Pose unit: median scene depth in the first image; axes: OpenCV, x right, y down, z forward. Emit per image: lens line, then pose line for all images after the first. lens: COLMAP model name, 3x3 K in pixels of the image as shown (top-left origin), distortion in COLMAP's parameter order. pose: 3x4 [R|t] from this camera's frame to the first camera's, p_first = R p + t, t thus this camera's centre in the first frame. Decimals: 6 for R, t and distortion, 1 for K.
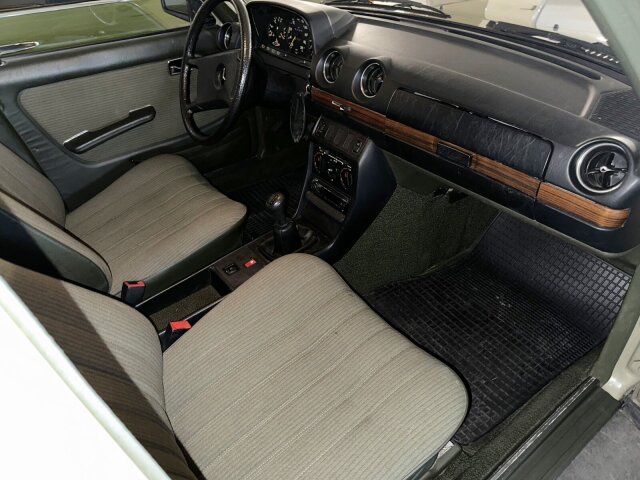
lens RADIAL K [[457.2, 0, 320.0], [0, 457.2, 240.0], [0, 0, 1]] dist [0.001886, 0.000565]
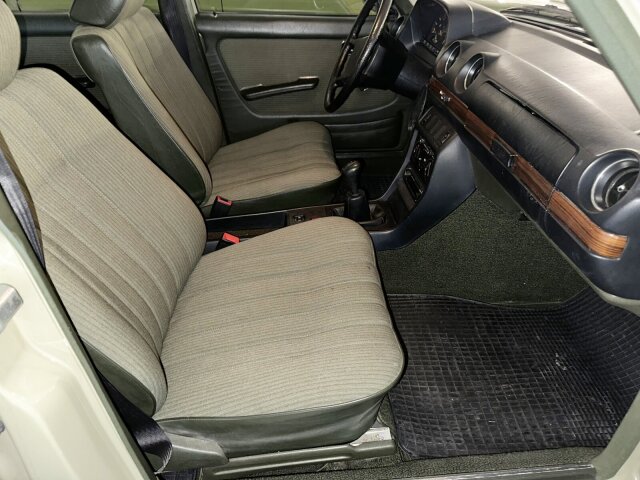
lens RADIAL K [[457.2, 0, 320.0], [0, 457.2, 240.0], [0, 0, 1]] dist [0.001886, 0.000565]
pose [[0.848657, 0.340815, -0.404508, 0.288664], [-0.360781, 0.932214, 0.028512, 0.060015], [0.386806, 0.121742, 0.914090, 0.017387]]
